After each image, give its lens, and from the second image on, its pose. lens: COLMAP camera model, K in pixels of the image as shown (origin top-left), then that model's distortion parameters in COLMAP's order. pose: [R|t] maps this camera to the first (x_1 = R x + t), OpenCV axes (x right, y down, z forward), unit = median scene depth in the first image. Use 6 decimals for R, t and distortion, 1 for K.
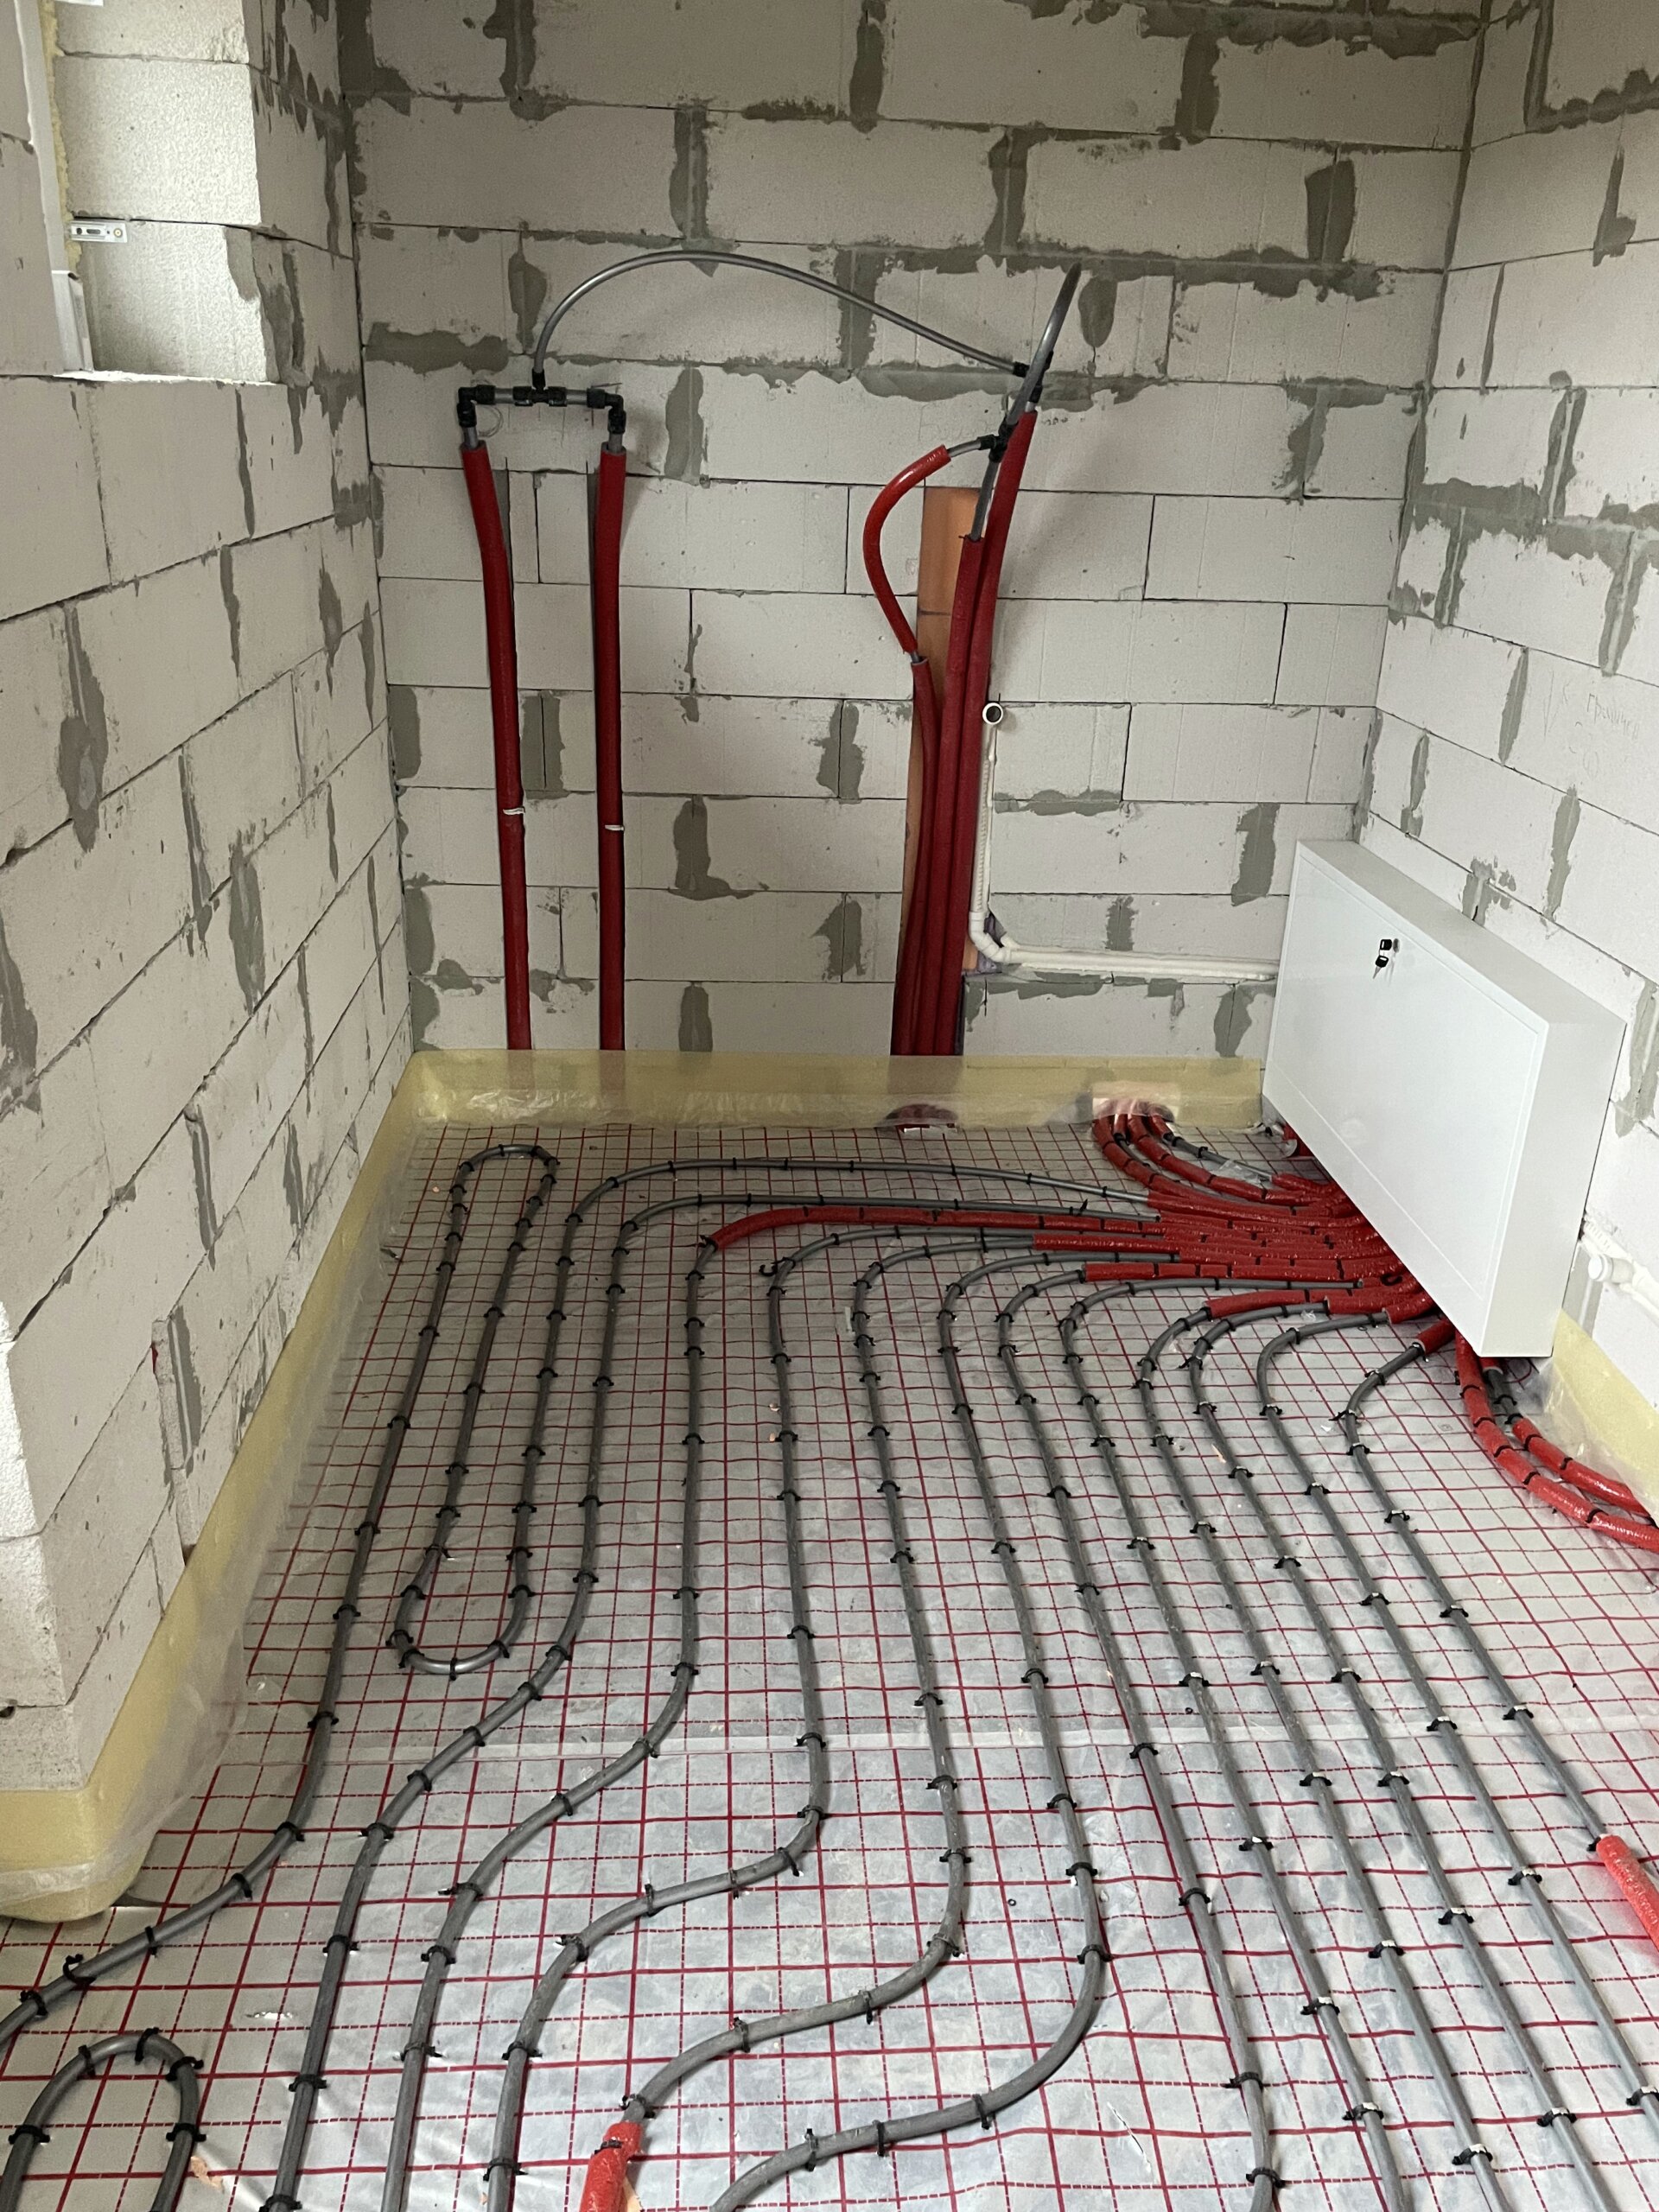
lens RADIAL K [[1692.6, 0, 817.5], [0, 1692.6, 1123.0], [0, 0, 1]] dist [0.068831, -0.091541]
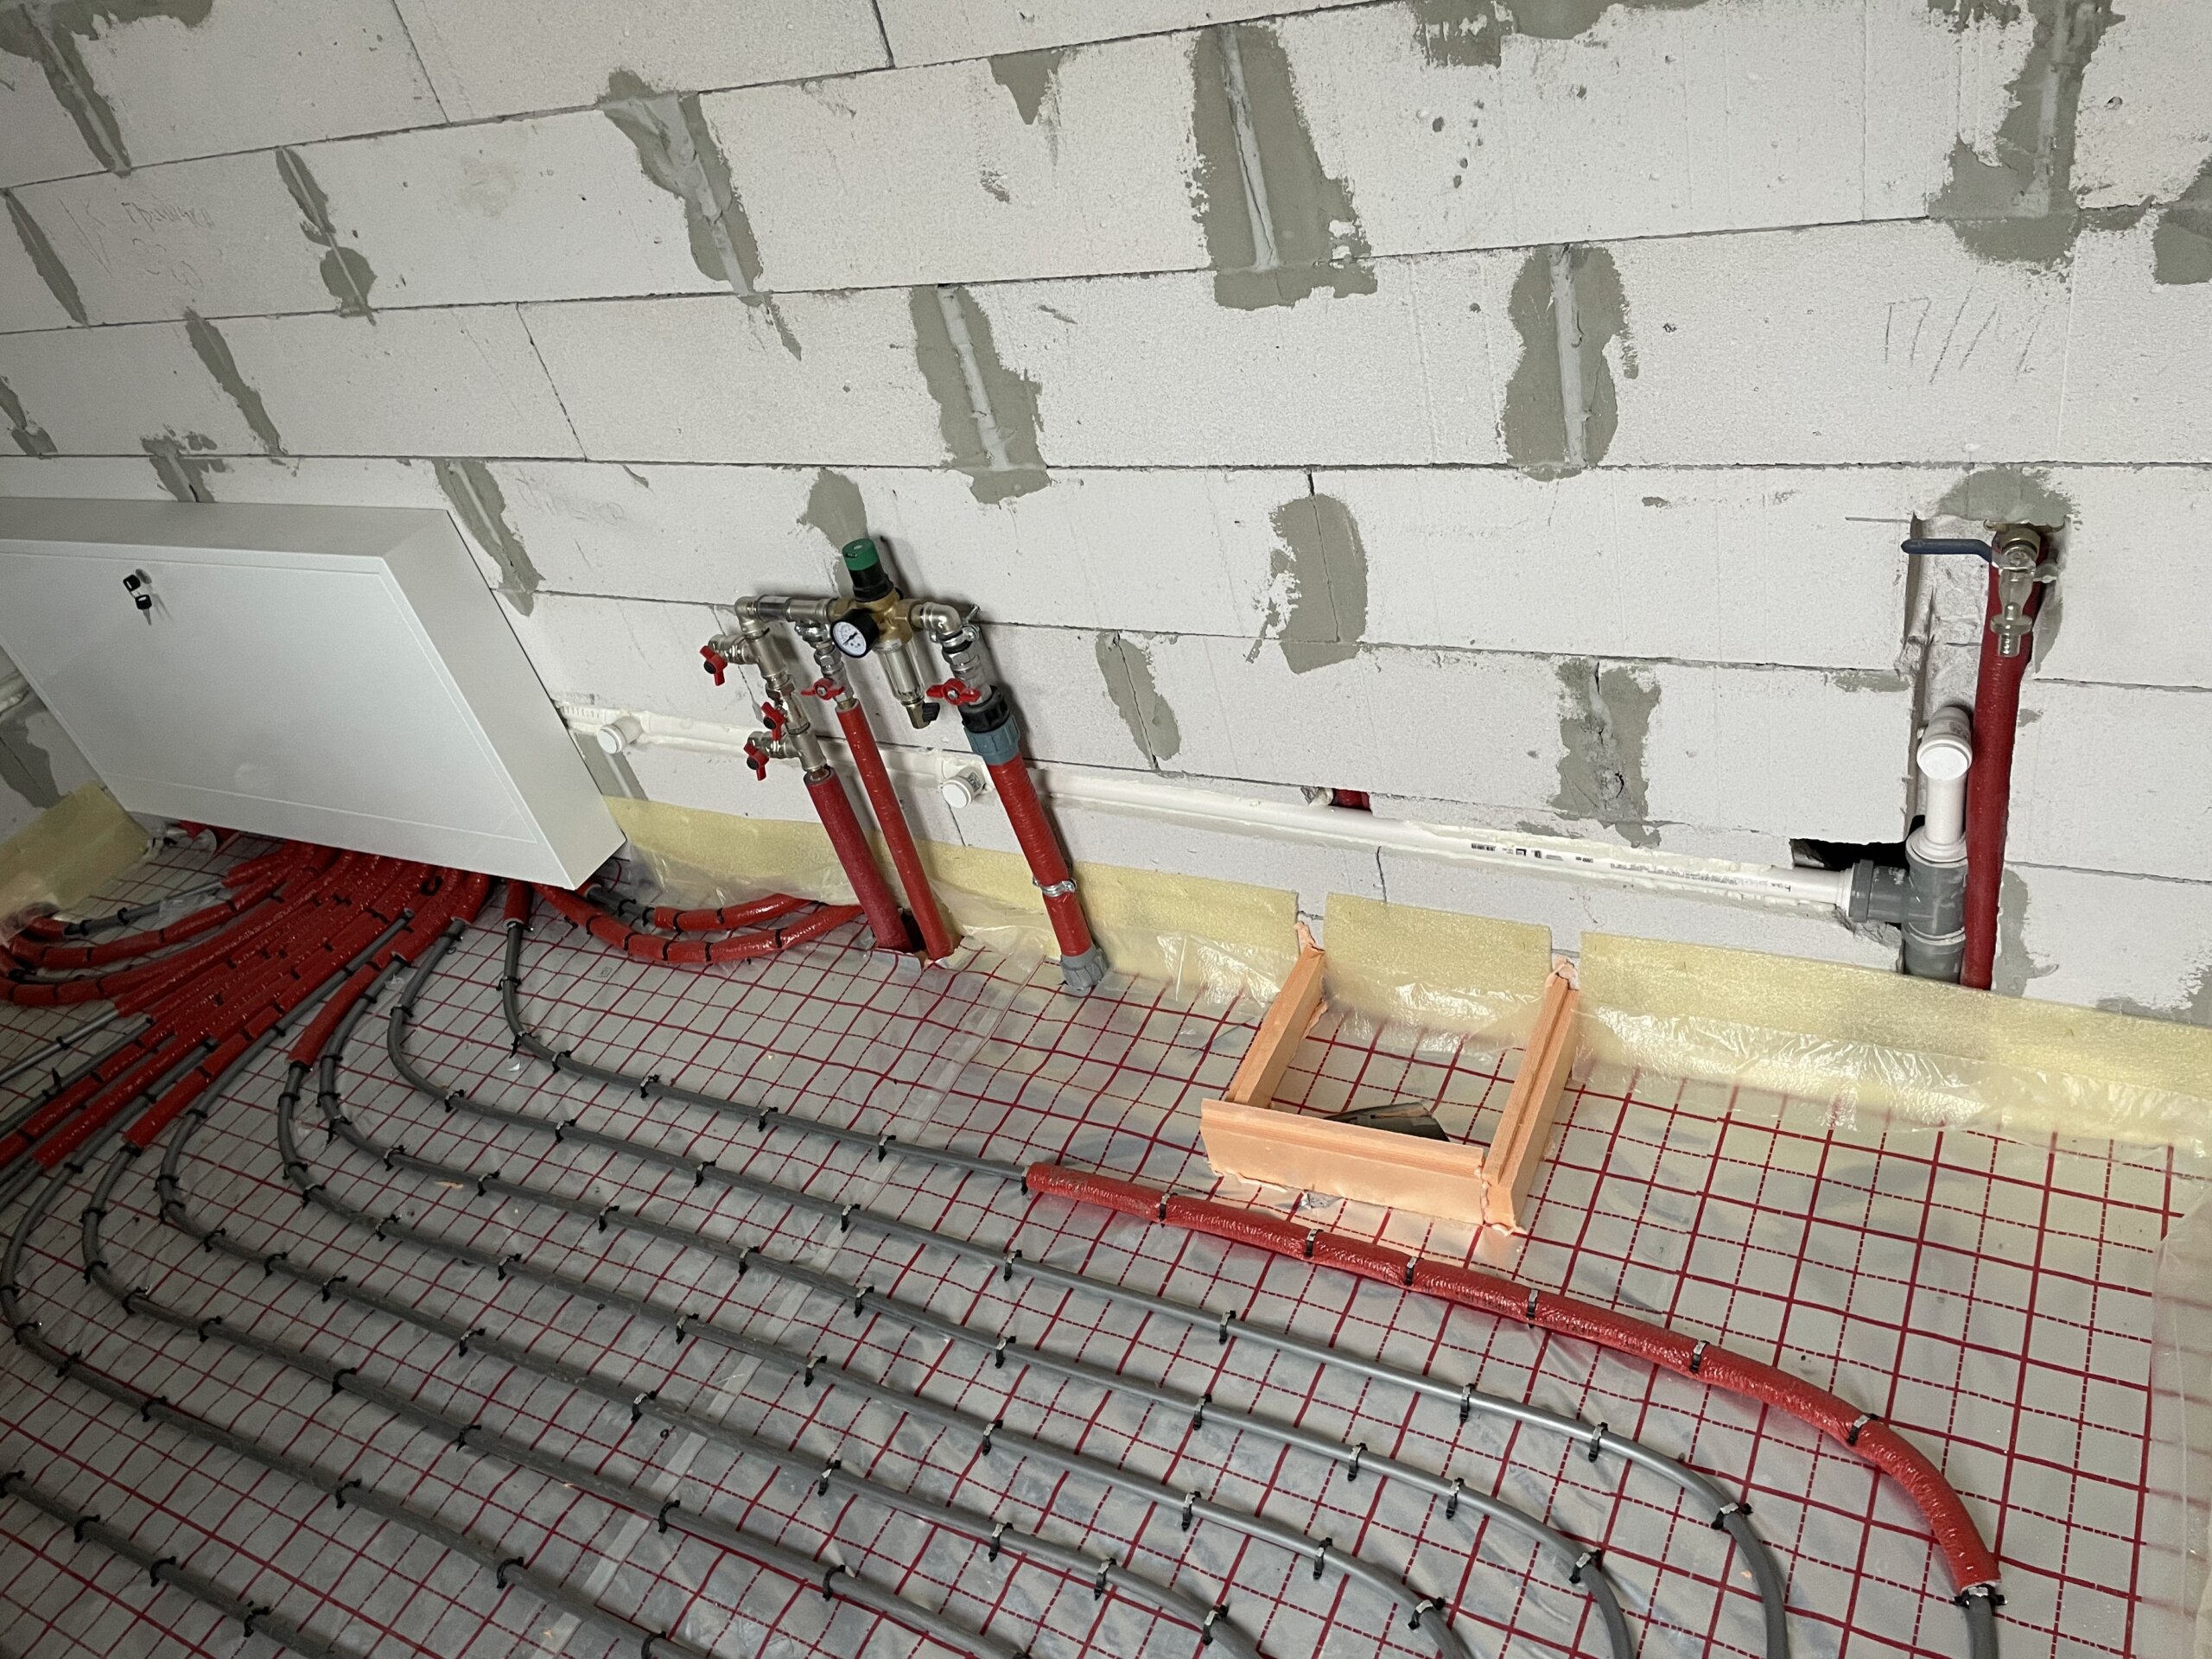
lens RADIAL K [[1692.6, 0, 1123.7], [0, 1692.6, 818.4], [0, 0, 1]] dist [0.068831, -0.091541]
pose [[0.491509, -0.638443, 0.592292, 0.016009], [0.559063, 0.752786, 0.347508, -0.049540], [-0.667733, 0.160326, 0.726931, 0.142620]]
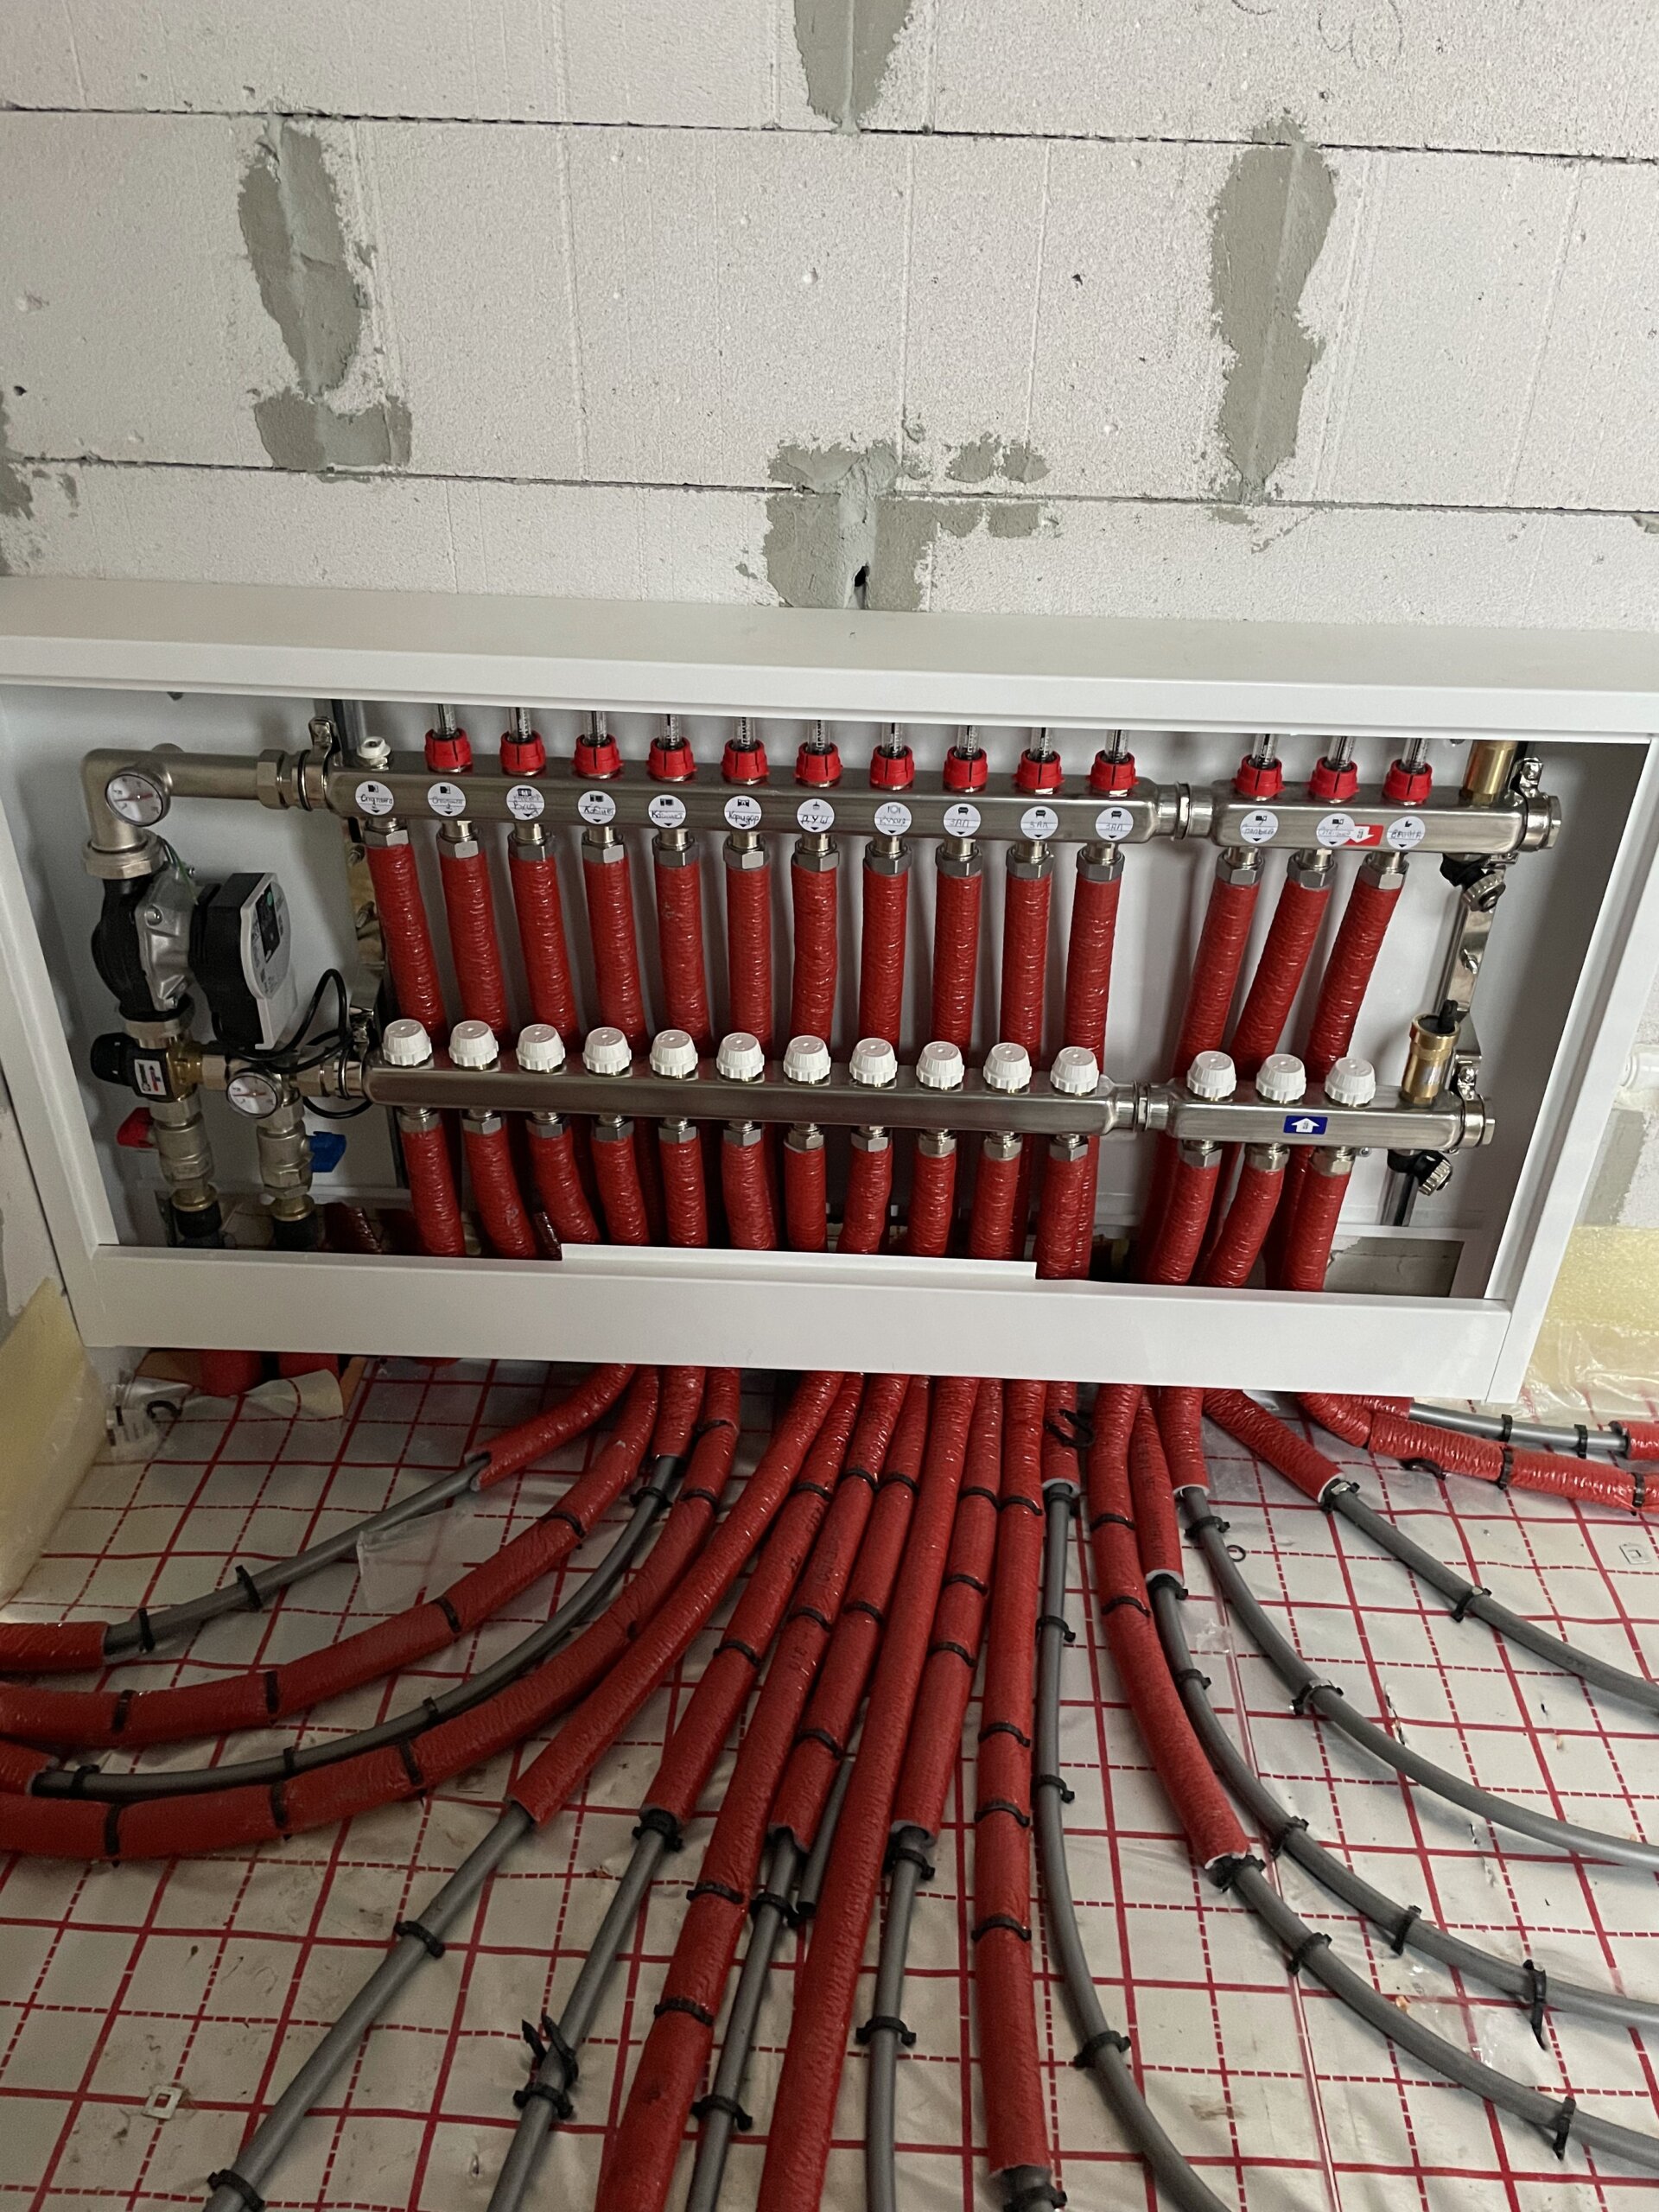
lens RADIAL K [[1692.6, 0, 835.2], [0, 1692.6, 1096.1], [0, 0, 1]] dist [0.068831, -0.091541]
pose [[0.101628, -0.558087, 0.823536, 0.018711], [0.373897, 0.788556, 0.488241, -0.260746], [-0.921885, 0.258299, 0.288807, 1.098673]]
